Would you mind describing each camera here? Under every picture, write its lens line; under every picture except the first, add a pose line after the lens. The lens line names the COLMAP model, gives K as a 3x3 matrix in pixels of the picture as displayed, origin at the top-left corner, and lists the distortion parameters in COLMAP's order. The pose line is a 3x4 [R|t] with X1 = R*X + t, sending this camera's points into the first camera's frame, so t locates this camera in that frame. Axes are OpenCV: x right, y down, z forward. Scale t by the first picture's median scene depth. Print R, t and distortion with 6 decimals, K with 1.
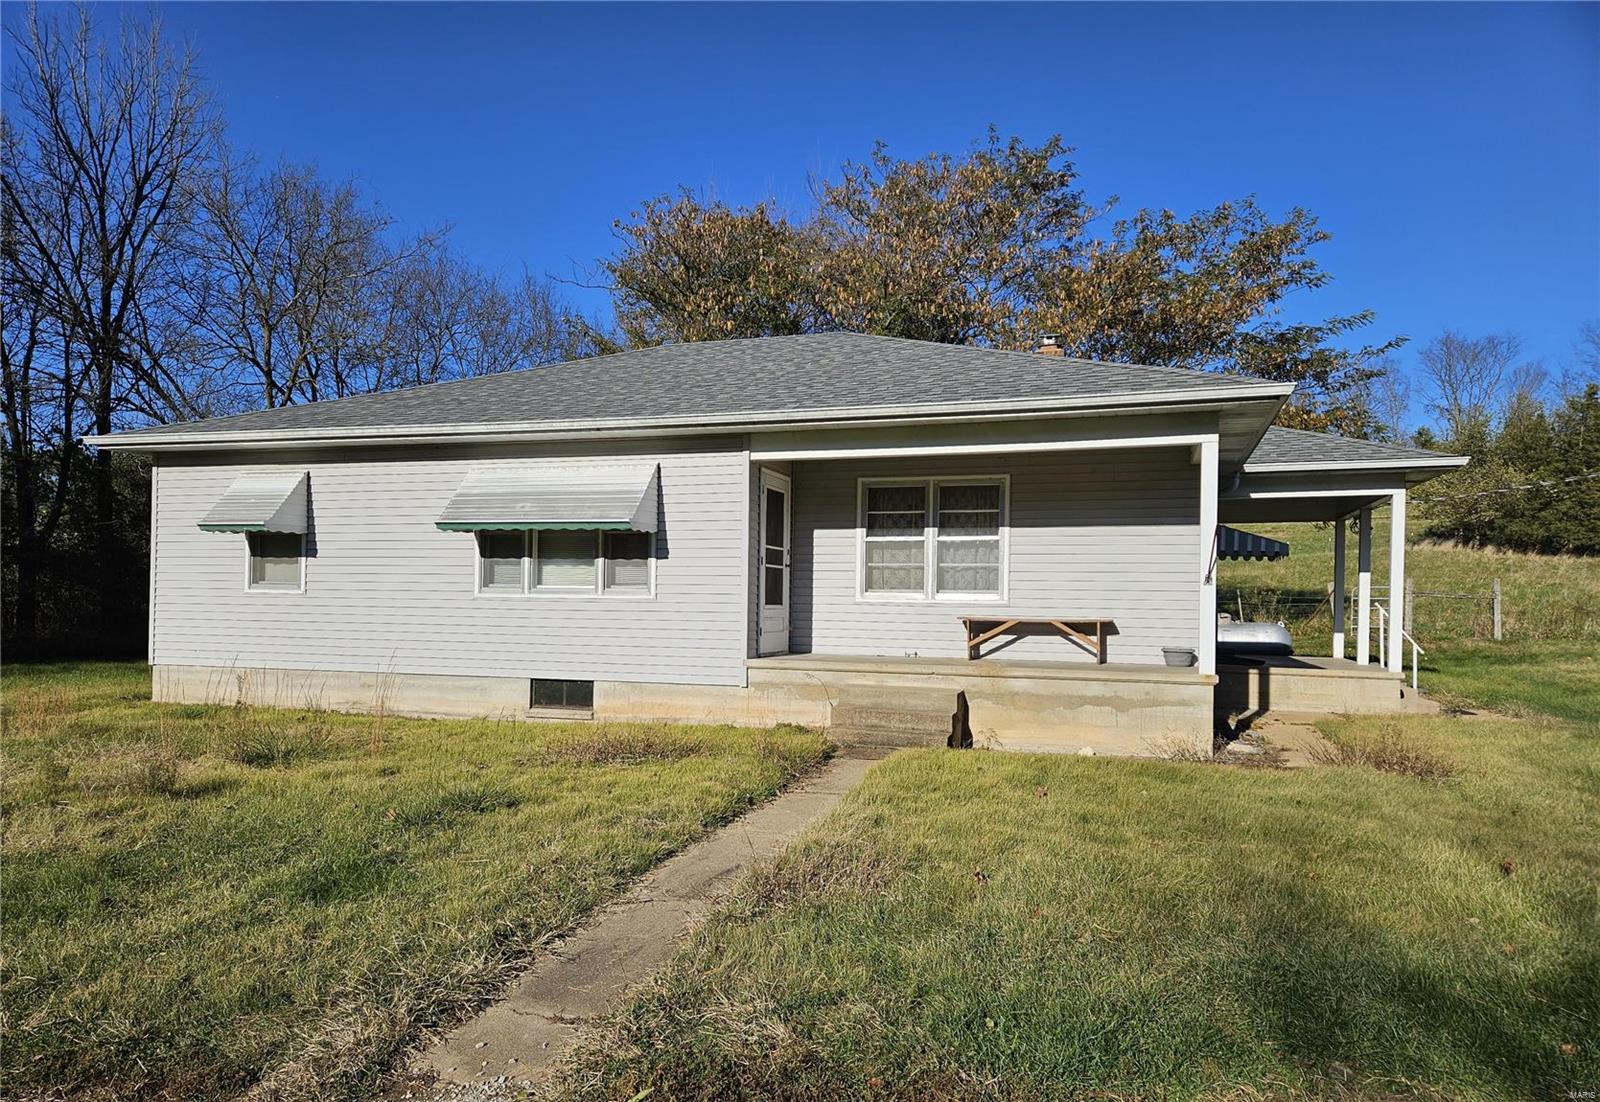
lens RADIAL K [[1047.1, 0, 799.0], [0, 1047.1, 565.5], [0, 0, 1]] dist [0.024696, -0.000640]
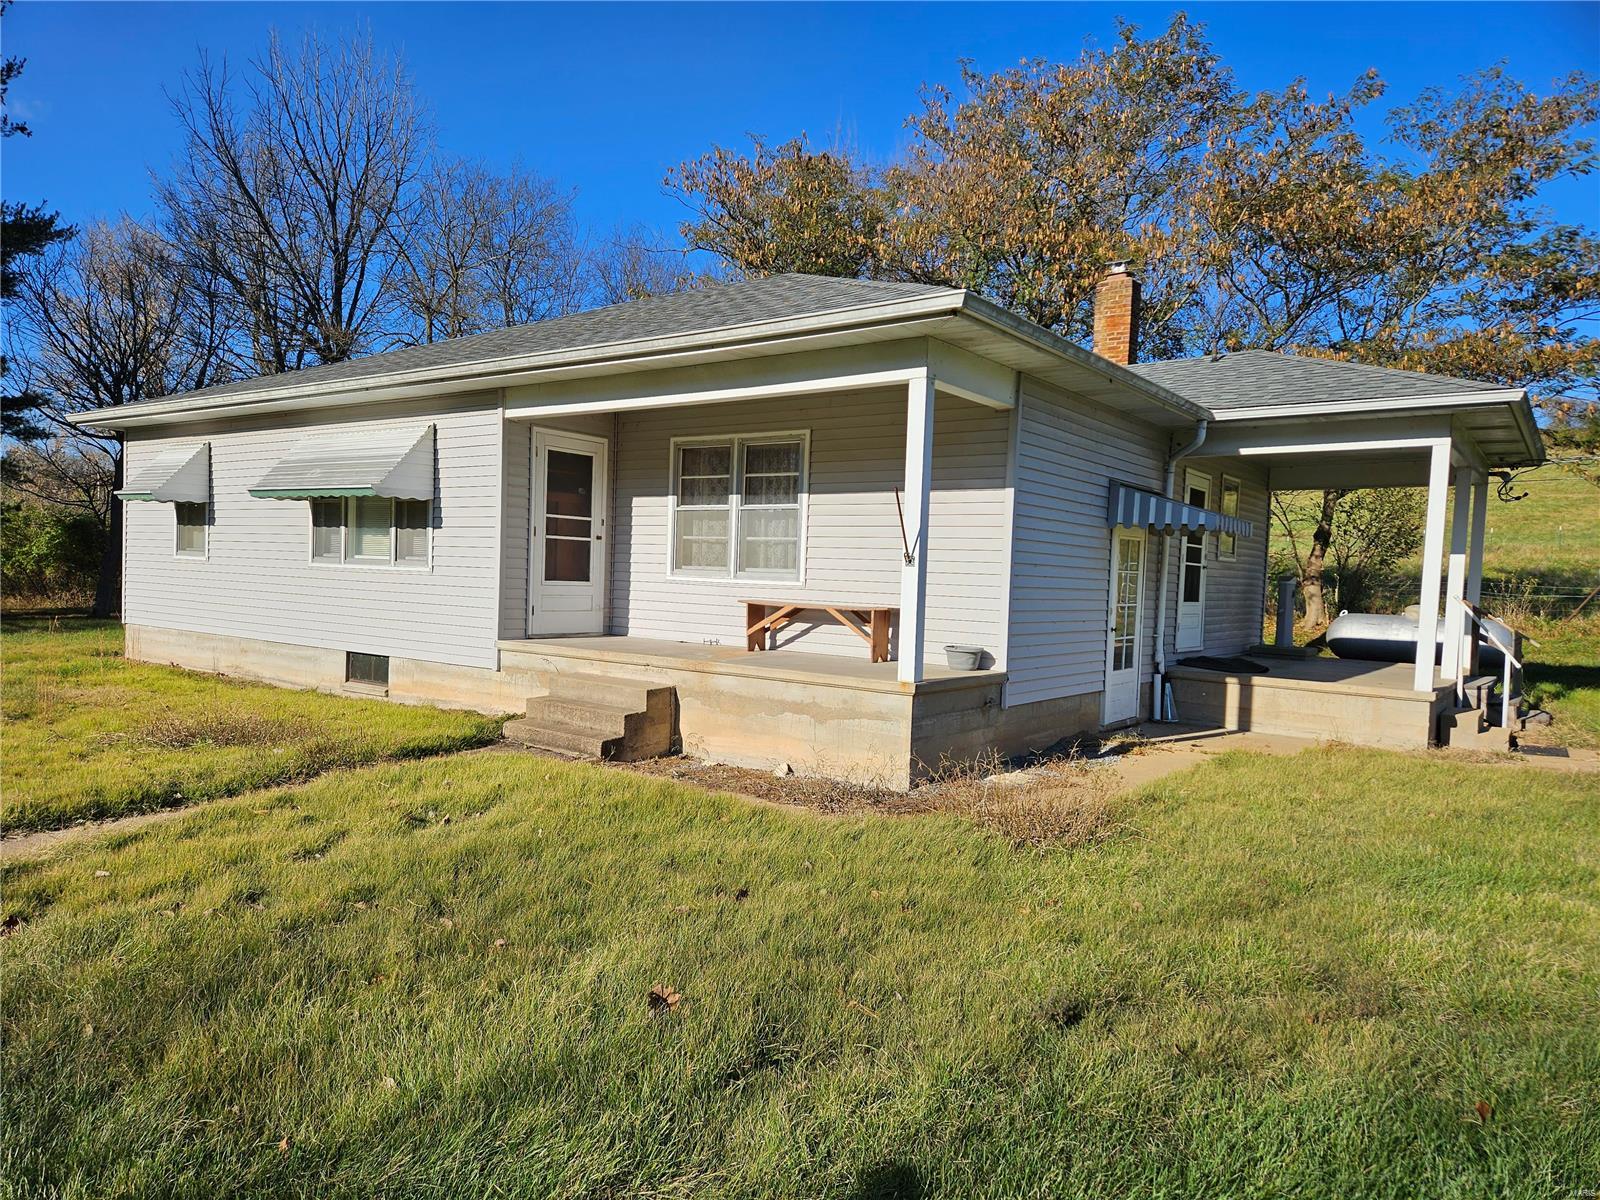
lens RADIAL K [[1073.7, 0, 800.1], [0, 1073.7, 596.7], [0, 0, 1]] dist [0.020870, -0.014345]
pose [[0.950521, 0.026045, -0.309568, 0.454872], [-0.010036, 0.998534, 0.053193, -0.000022], [0.310499, -0.047454, 0.949388, 0.186093]]
